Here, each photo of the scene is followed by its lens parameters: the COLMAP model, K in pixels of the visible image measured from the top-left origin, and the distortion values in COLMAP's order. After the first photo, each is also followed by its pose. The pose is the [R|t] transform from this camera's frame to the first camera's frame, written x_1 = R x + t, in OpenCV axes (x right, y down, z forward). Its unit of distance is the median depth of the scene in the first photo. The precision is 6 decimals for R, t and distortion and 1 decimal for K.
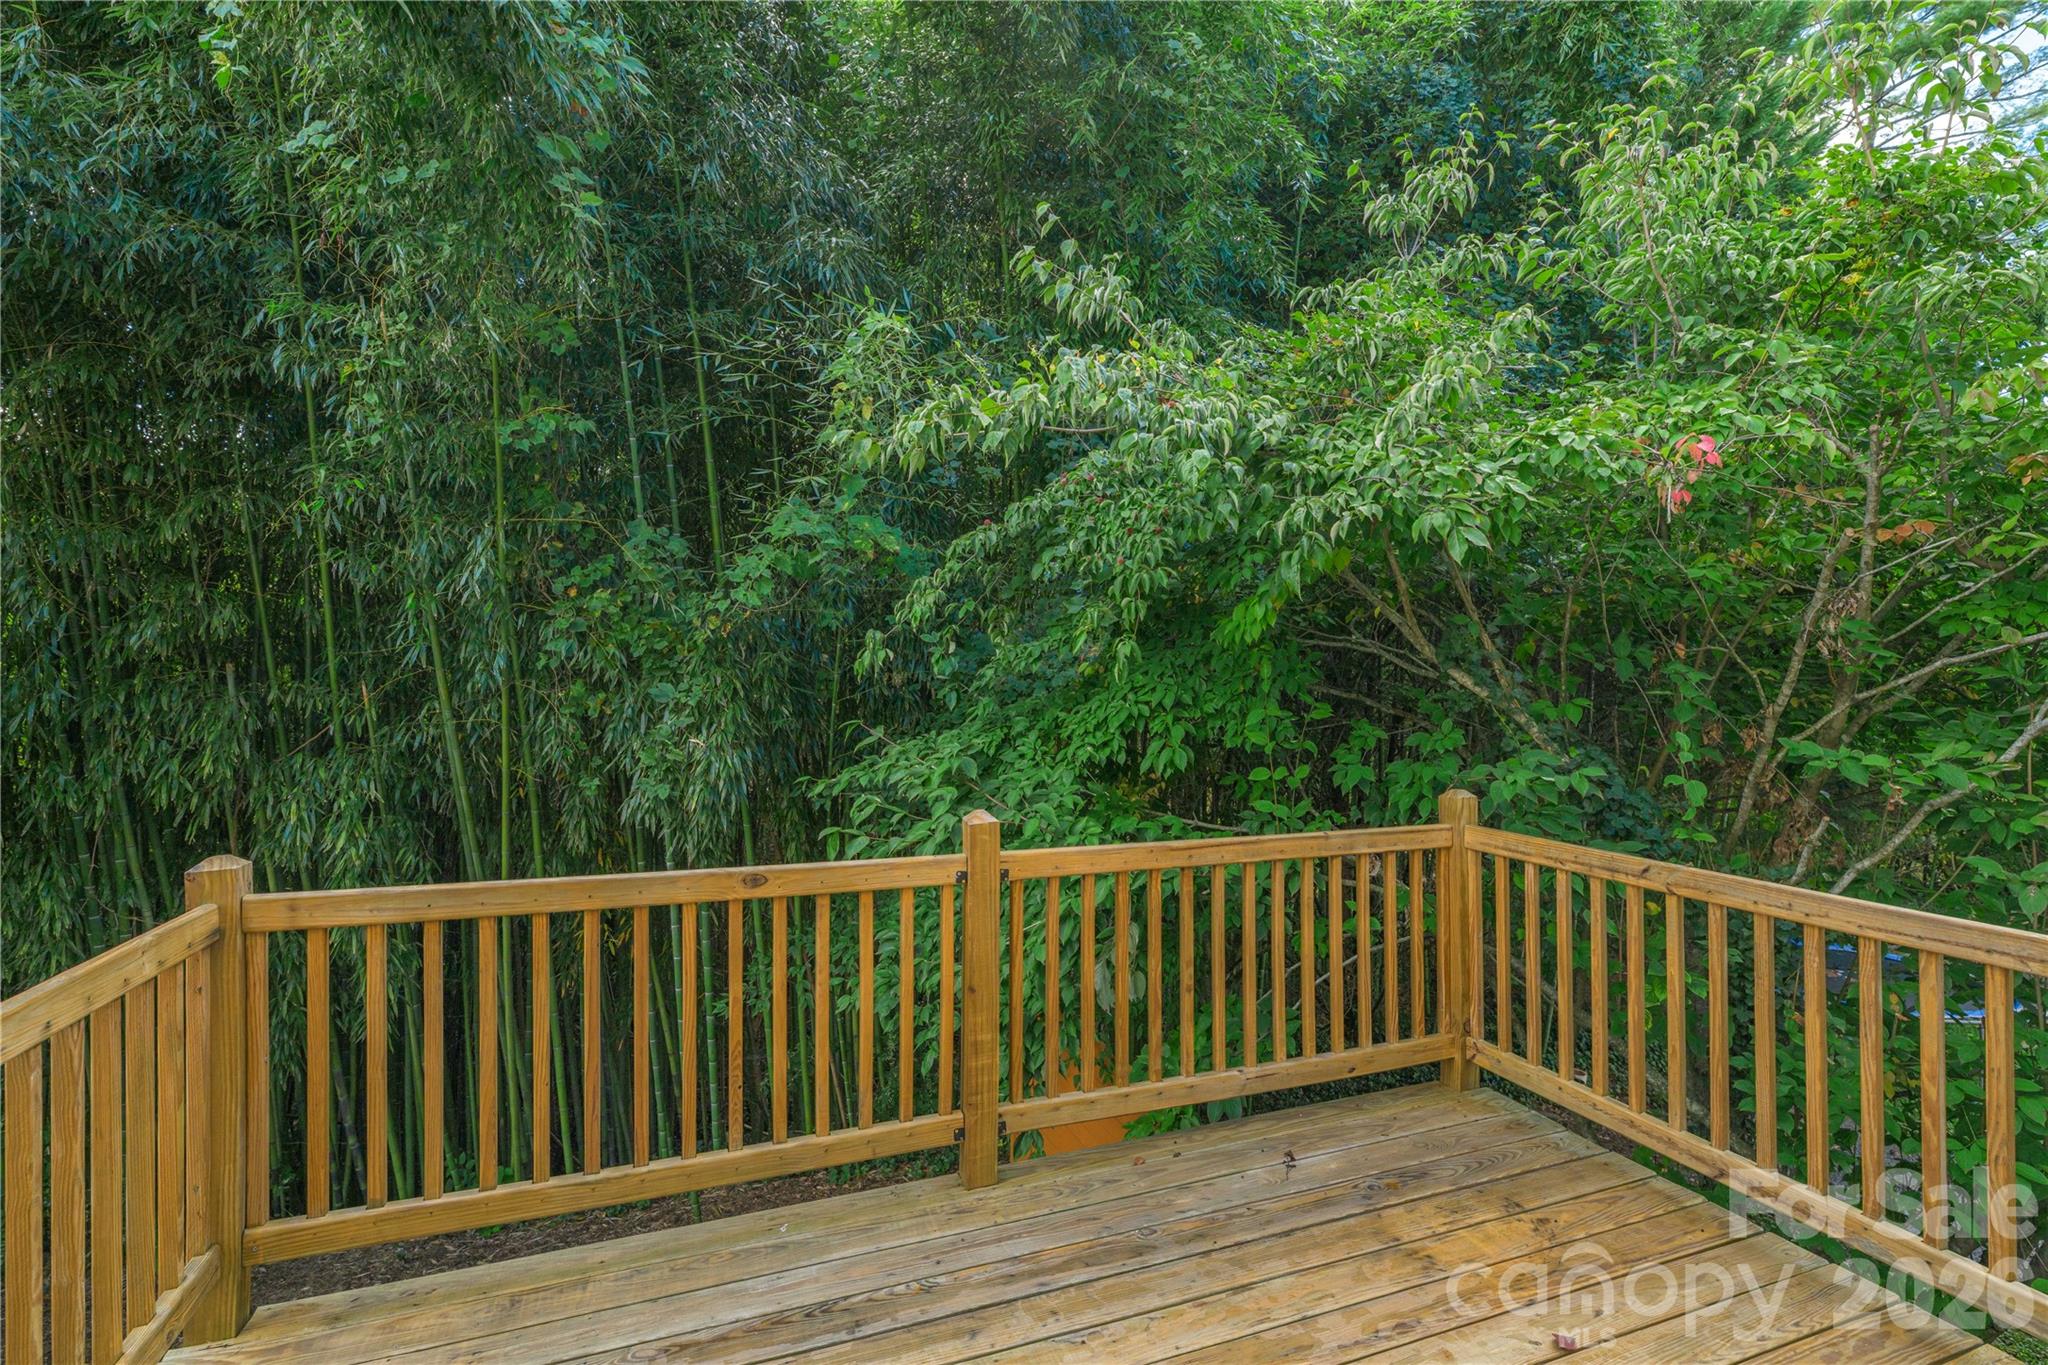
lens RADIAL K [[931.0, 0, 1024.0], [0, 931.0, 682.5], [0, 0, 1]] dist [0.000775, 0.000159]
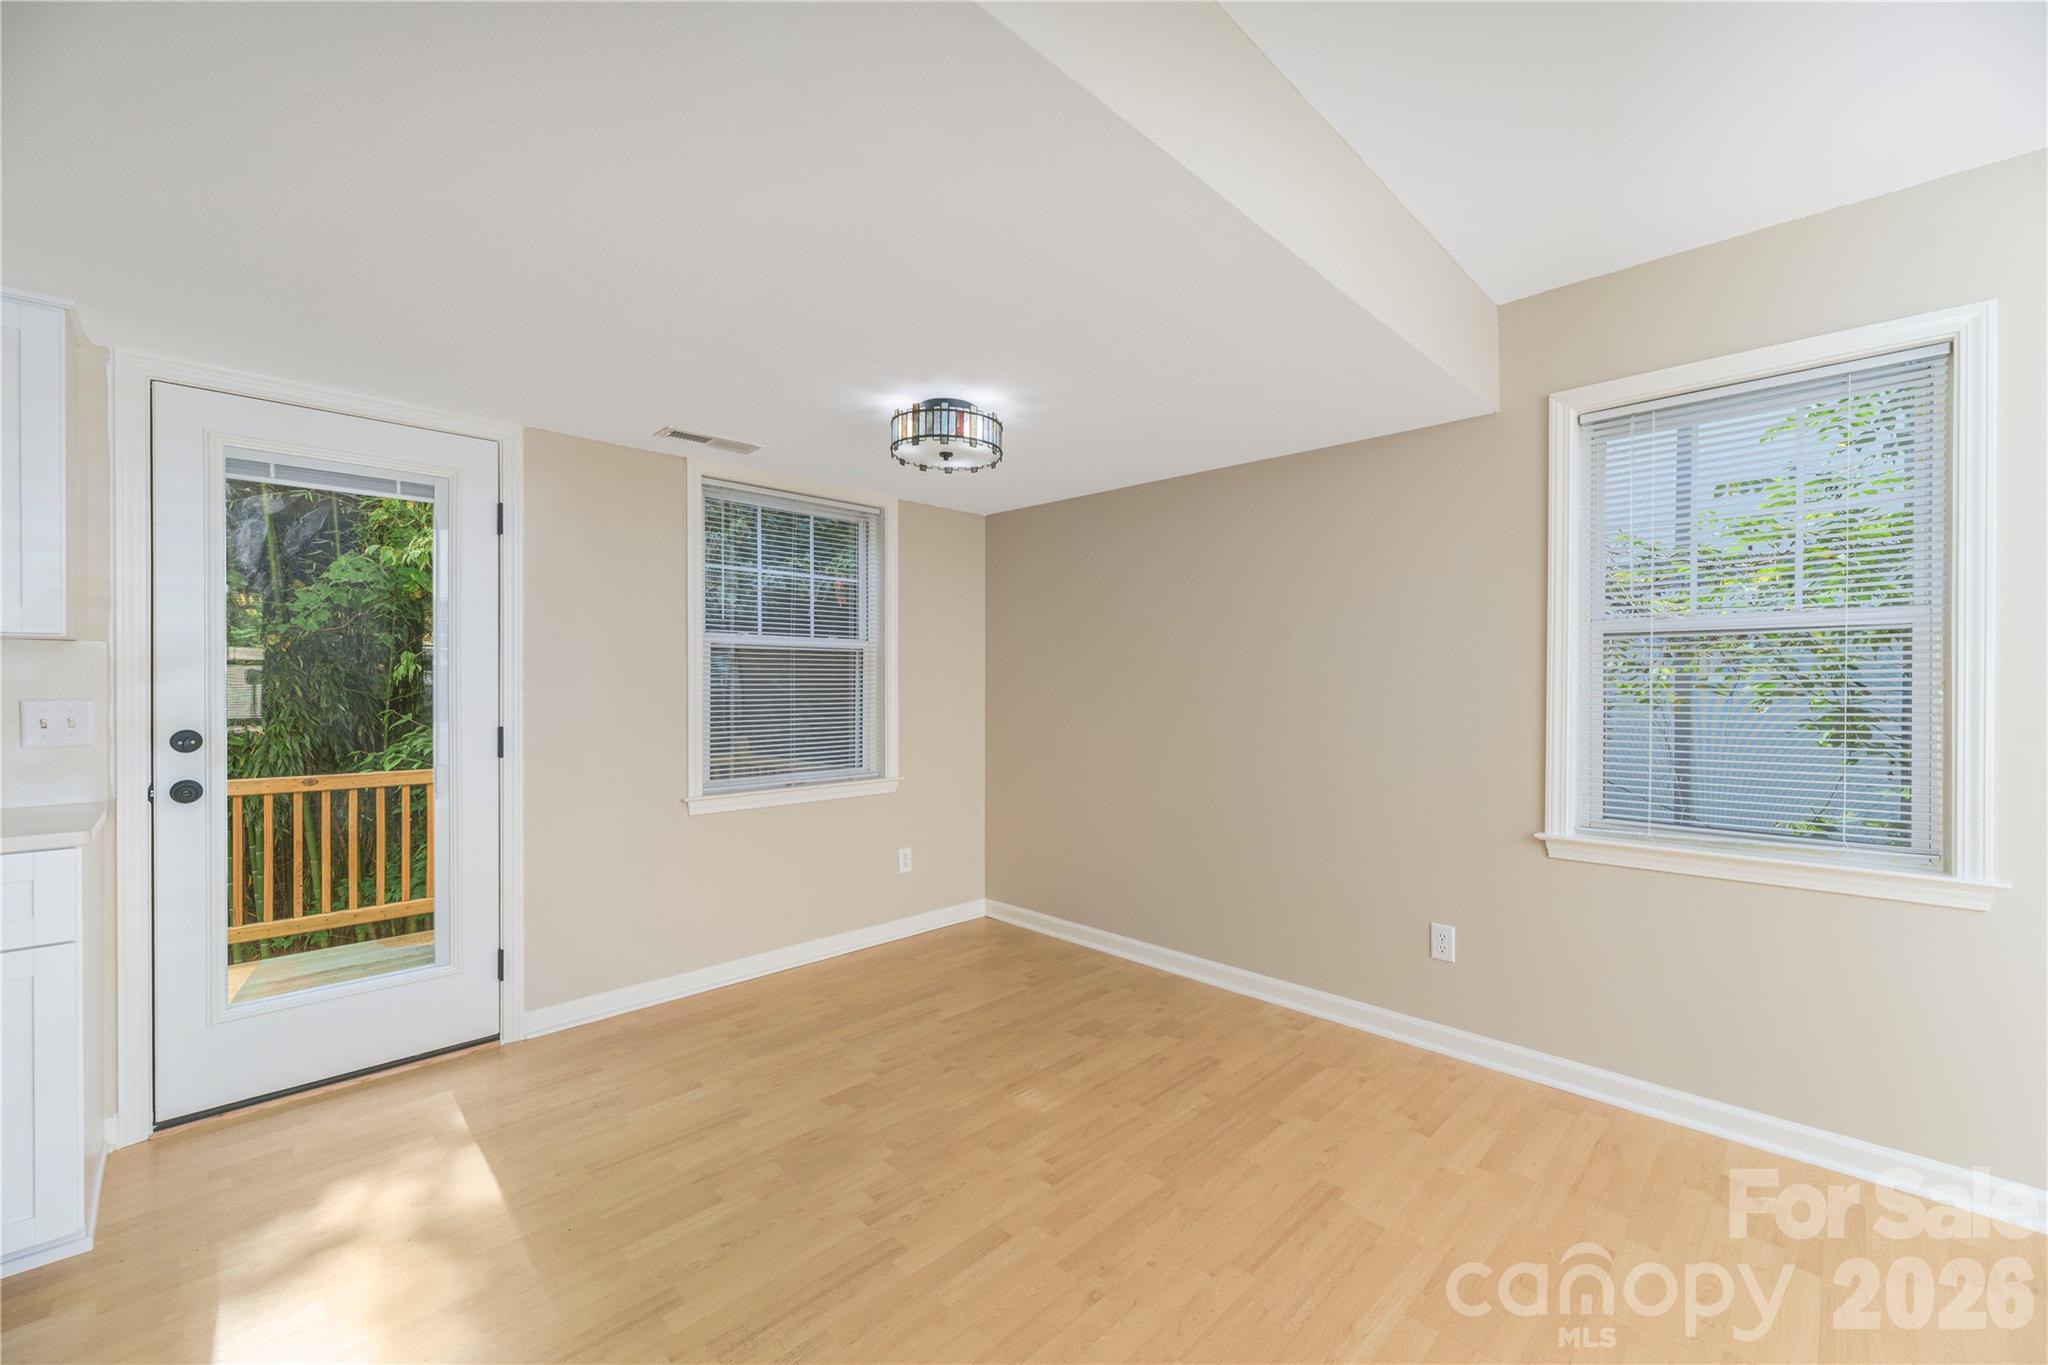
lens RADIAL K [[830.9, 0, 1024.0], [0, 830.9, 682.5], [0, 0, 1]] dist [-0.002630, -0.000226]
pose [[0.910247, 0.002296, 0.414060, 0.158086], [0.000557, 0.999977, -0.006770, 0.004090], [-0.414066, 0.006393, 0.910224, -0.541244]]
